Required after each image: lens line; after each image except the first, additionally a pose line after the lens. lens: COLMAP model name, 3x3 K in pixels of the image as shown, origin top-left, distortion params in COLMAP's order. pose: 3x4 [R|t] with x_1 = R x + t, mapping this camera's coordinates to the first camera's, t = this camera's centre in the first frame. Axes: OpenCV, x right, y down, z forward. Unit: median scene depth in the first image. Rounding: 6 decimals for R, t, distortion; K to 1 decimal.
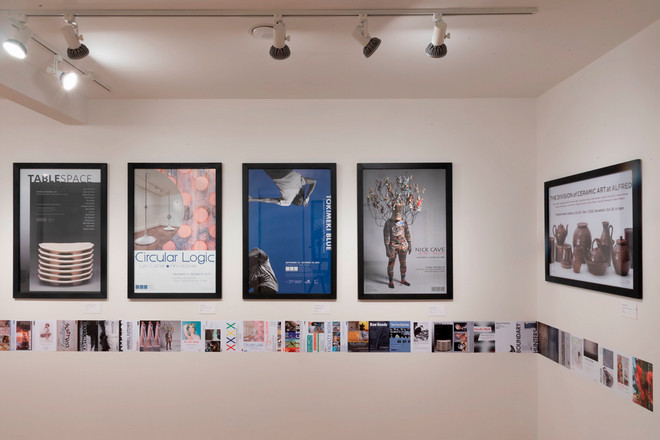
lens RADIAL K [[480.7, 0, 309.8], [0, 480.7, 236.2], [0, 0, 1]] dist [0.003170, -0.002148]
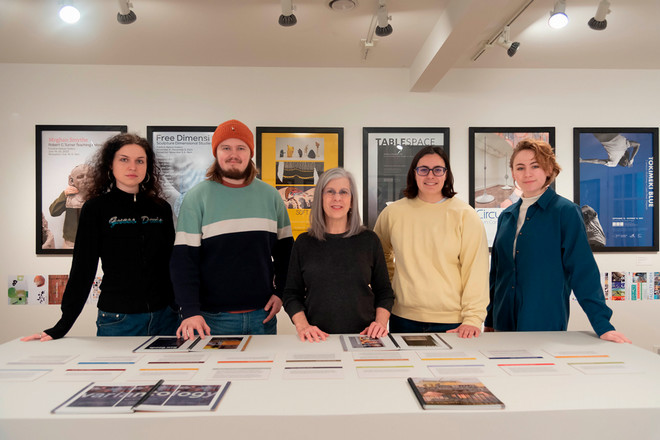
lens RADIAL K [[483.4, 0, 330.0], [0, 483.4, 220.0], [0, 0, 1]] dist [0.049419, -0.074966]
pose [[0.999185, -0.003839, 0.040183, -0.736466], [0.003852, 0.999993, -0.000232, 0.055896], [-0.040182, 0.000387, 0.999192, -0.081748]]
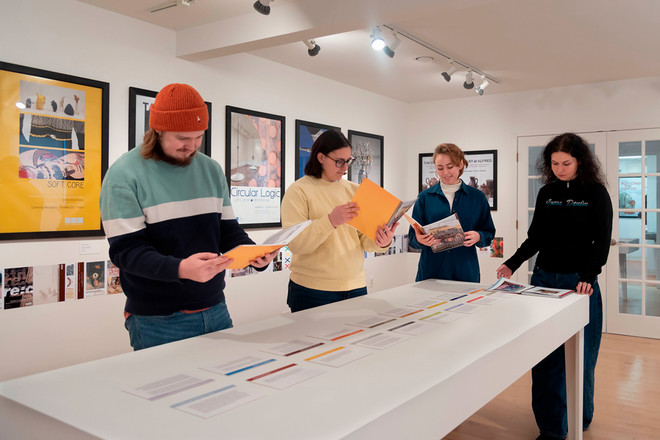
lens RADIAL K [[548.7, 0, 360.8], [0, 548.7, 198.7], [0, 0, 1]] dist [0.002080, -0.012580]
pose [[0.556738, 0.008837, 0.830641, -1.241740], [-0.011774, 0.999927, -0.002746, 0.059048], [-0.830605, -0.008251, 0.556802, 0.052510]]
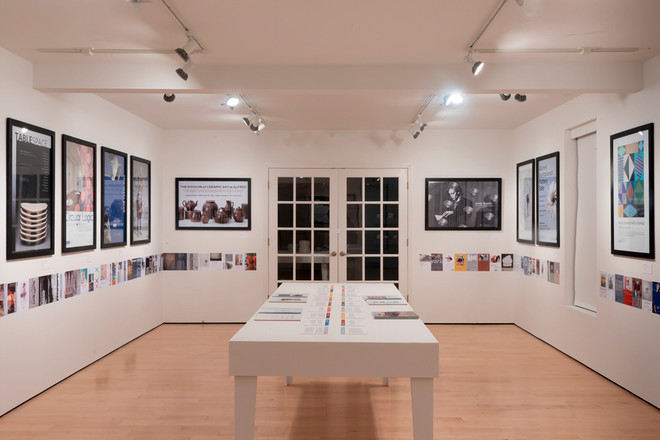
lens RADIAL K [[615.9, 0, 332.3], [0, 615.9, 223.3], [0, 0, 1]] dist [0.007103, -0.008234]
pose [[0.005101, -0.007917, 0.999956, -1.838372], [-0.012113, 0.999895, 0.007978, 0.039202], [-0.999914, -0.012153, 0.005004, 0.353408]]
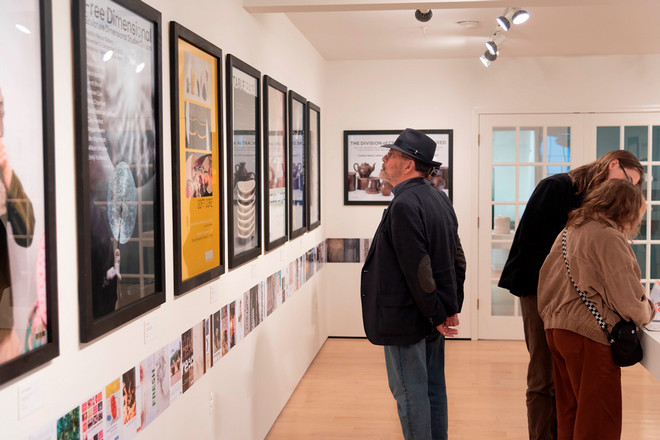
lens RADIAL K [[824.4, 0, 330.0], [0, 824.4, 220.0], [0, 0, 1]] dist [0.017490, -0.024558]
pose [[0.109272, -0.059028, 0.992258, -1.687719], [-0.001848, 0.998221, 0.059586, -0.001177], [-0.994010, -0.008345, 0.108969, 0.752221]]
